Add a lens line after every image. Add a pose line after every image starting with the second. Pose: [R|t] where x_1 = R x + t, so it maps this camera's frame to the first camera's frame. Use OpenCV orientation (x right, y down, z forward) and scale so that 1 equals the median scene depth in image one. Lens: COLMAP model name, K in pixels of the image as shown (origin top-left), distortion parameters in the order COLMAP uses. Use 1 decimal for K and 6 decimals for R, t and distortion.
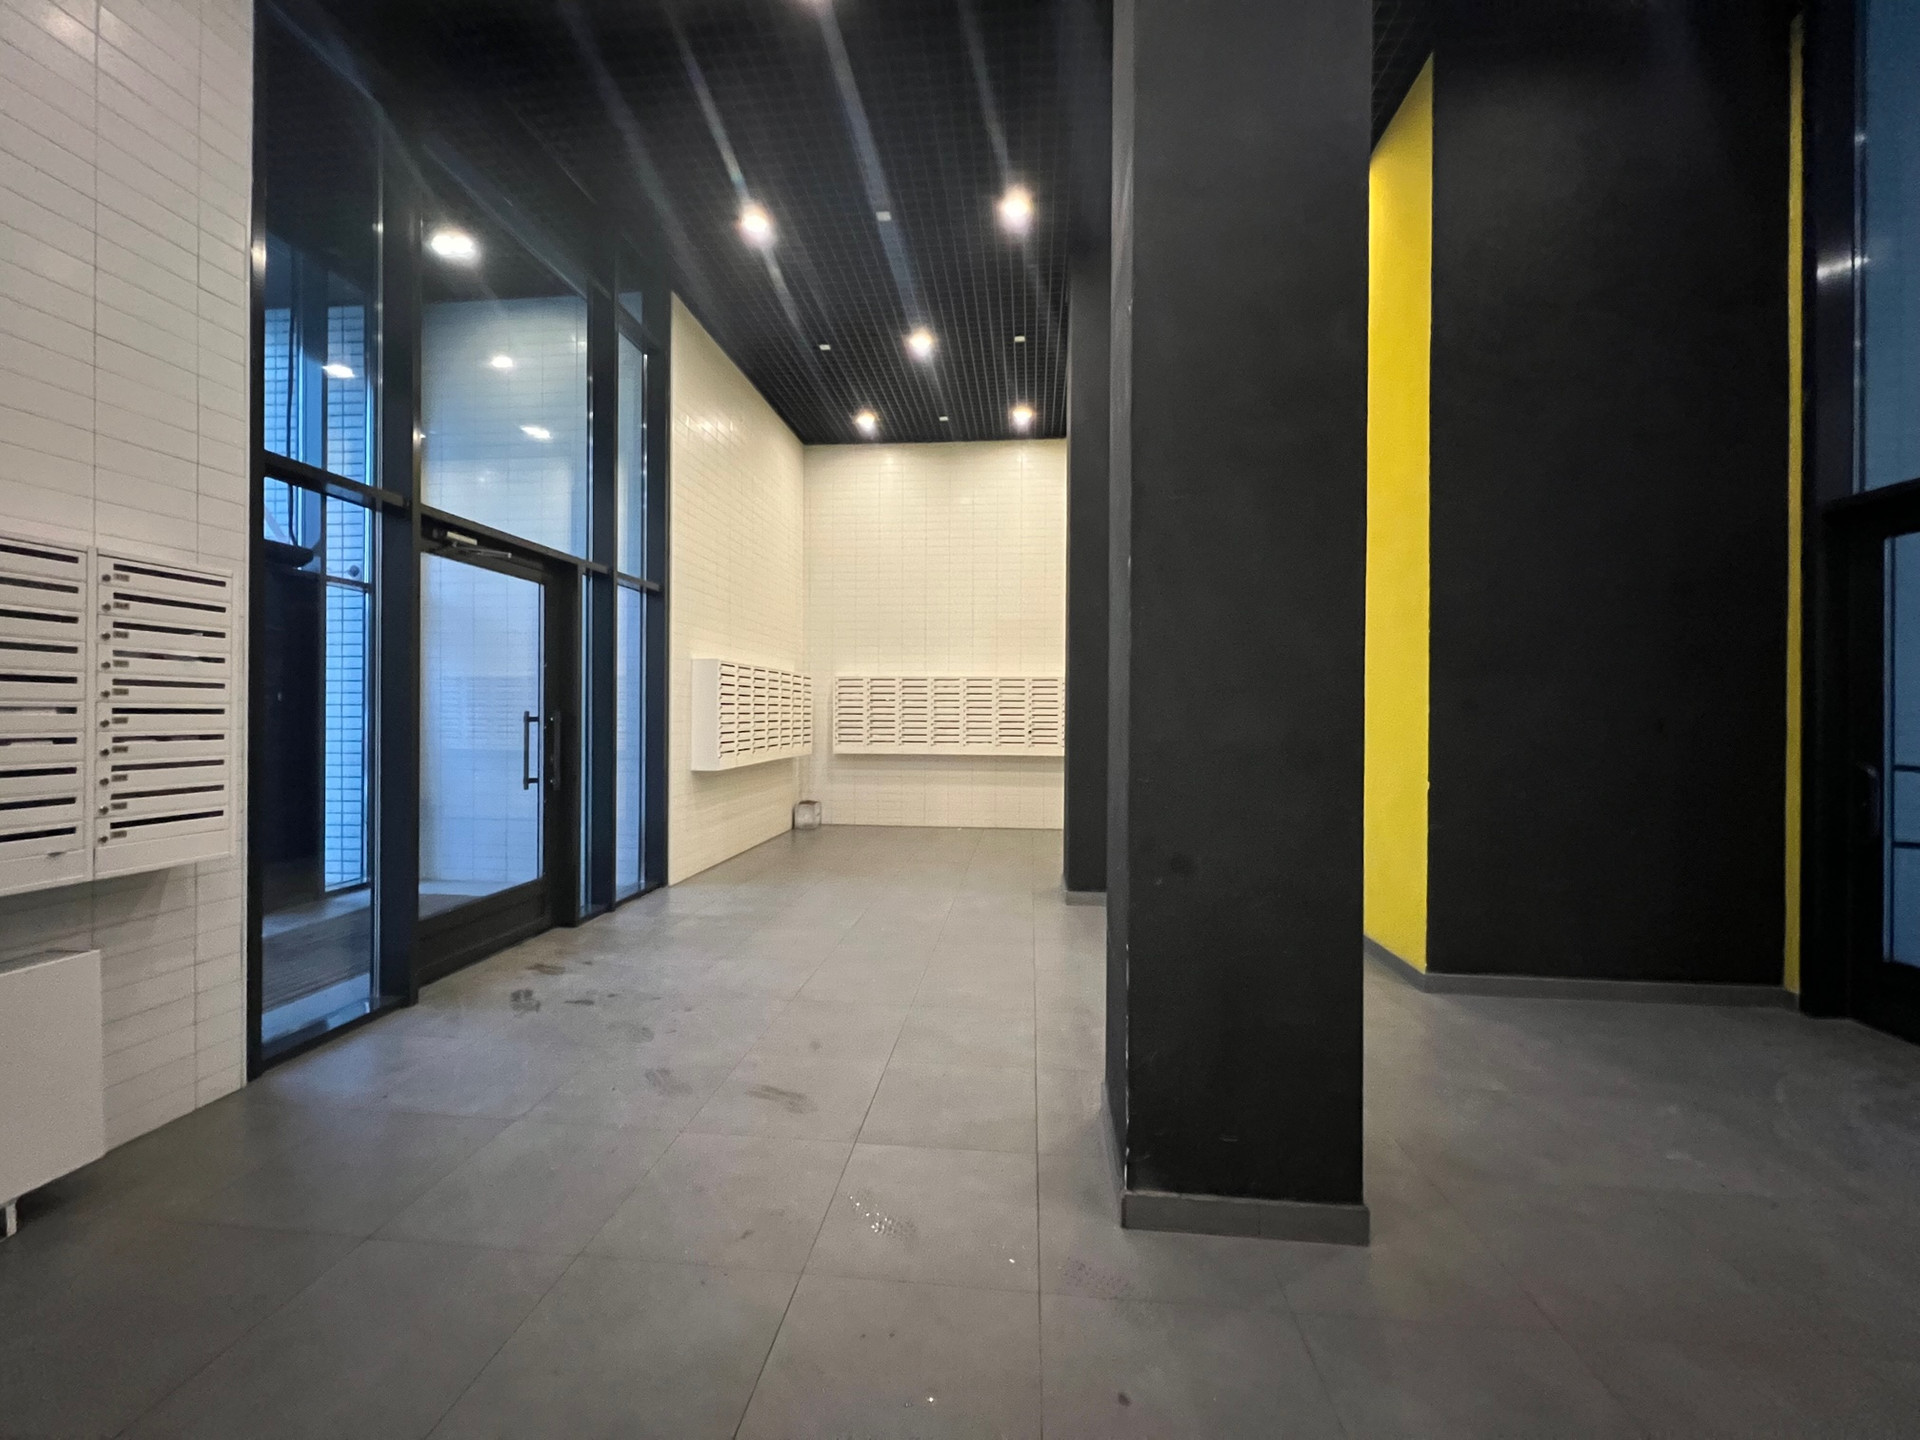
lens RADIAL K [[775.4, 0, 958.5], [0, 775.4, 718.9], [0, 0, 1]] dist [-0.000775, -0.000103]
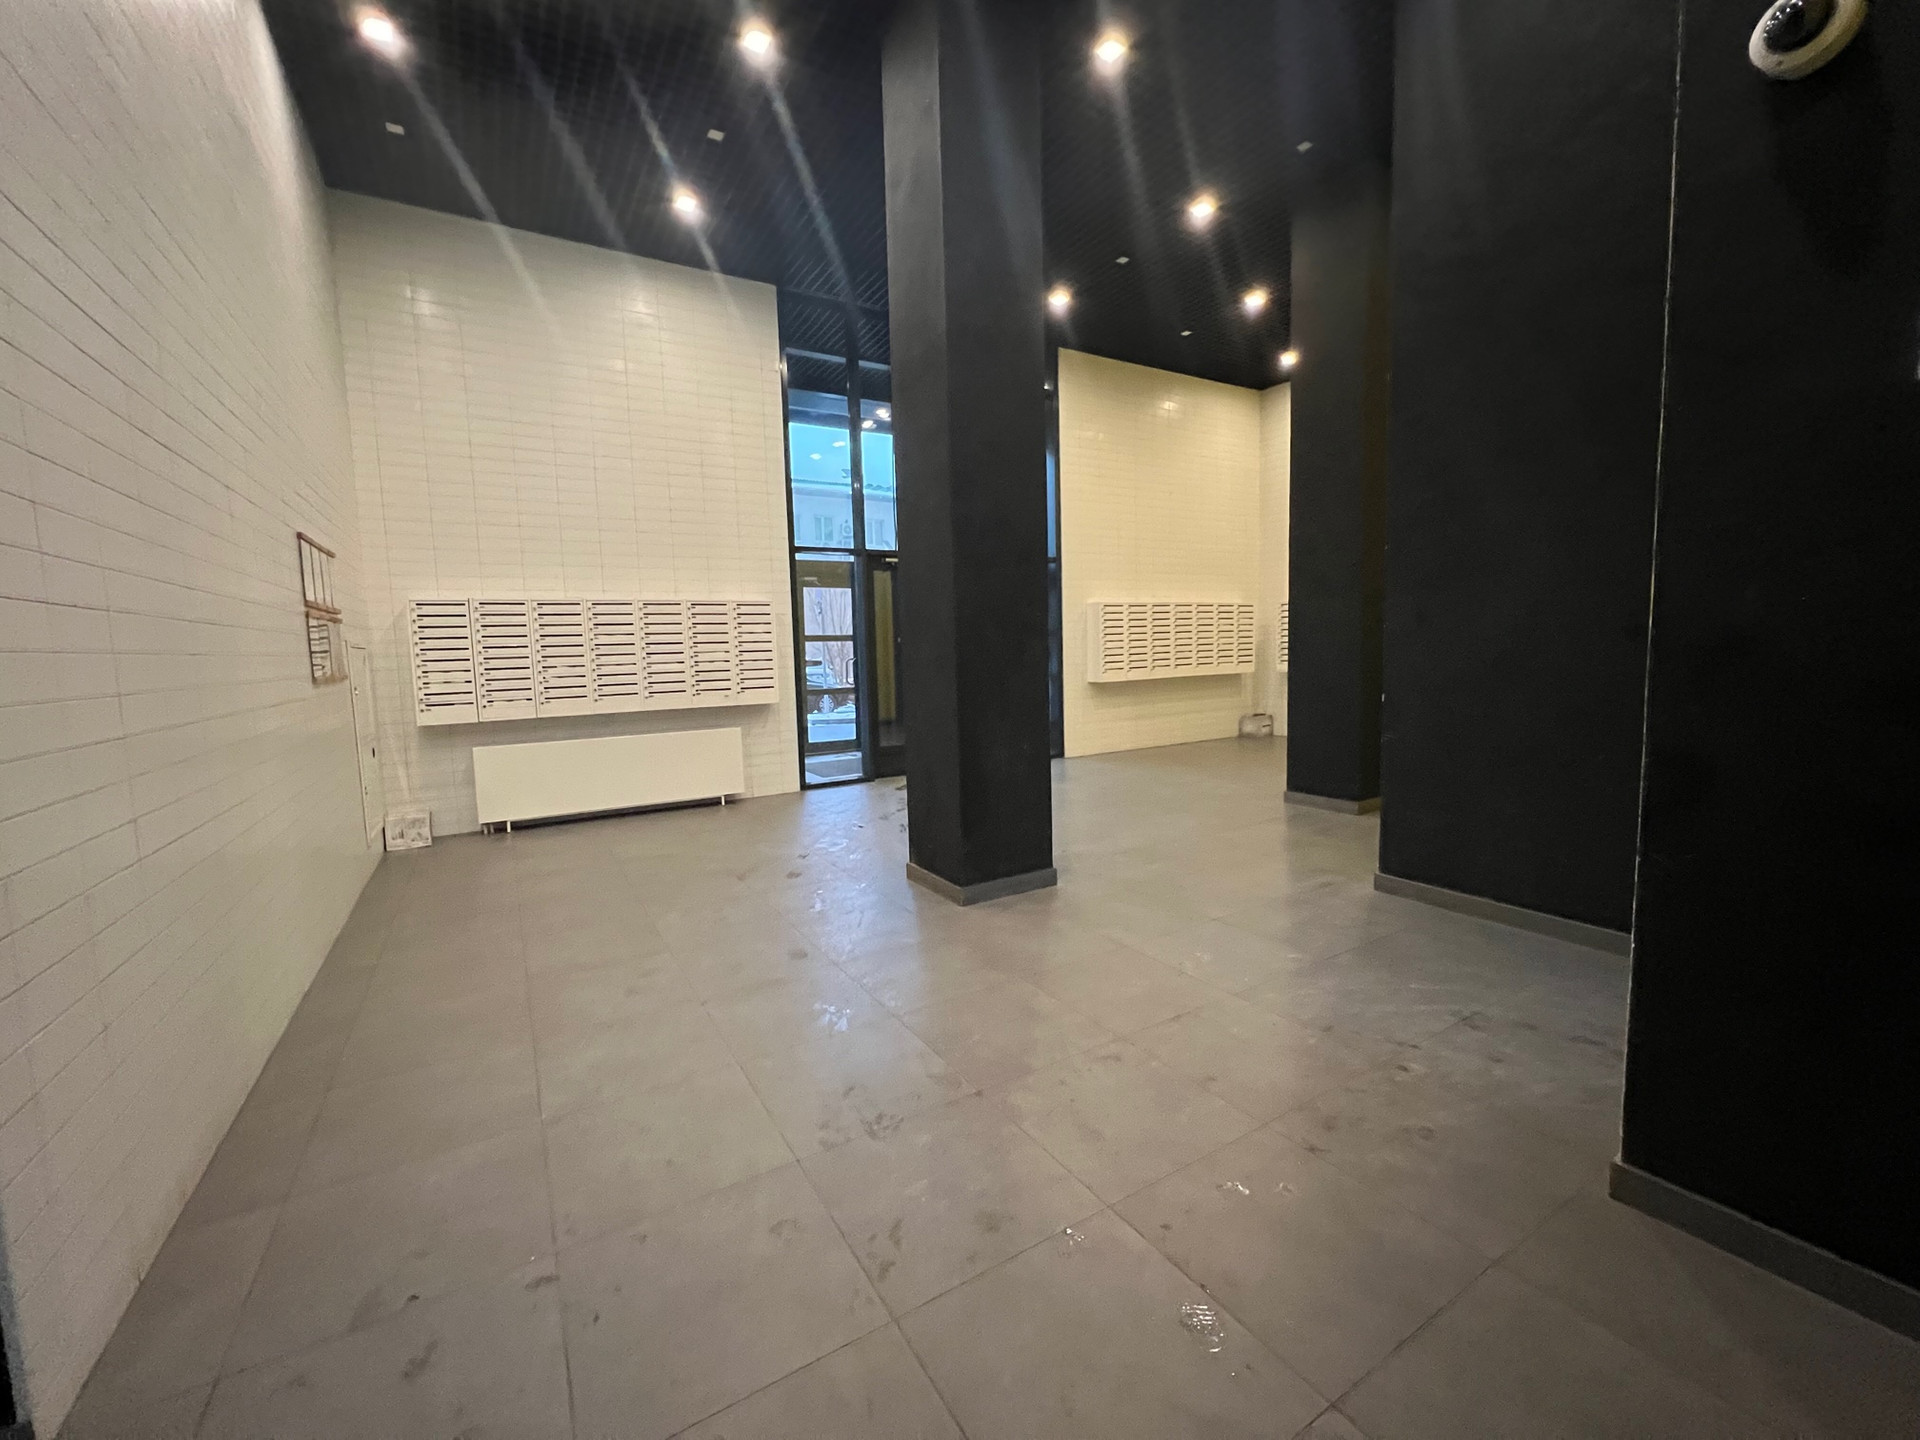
lens RADIAL K [[771.7, 0, 960.9], [0, 771.7, 717.7], [0, 0, 1]] dist [-0.000813, -0.000021]
pose [[0.599077, 0.049941, -0.799133, 1.707626], [0.027335, 0.996196, 0.082748, 0.019652], [0.800225, -0.071417, 0.595433, -0.128138]]
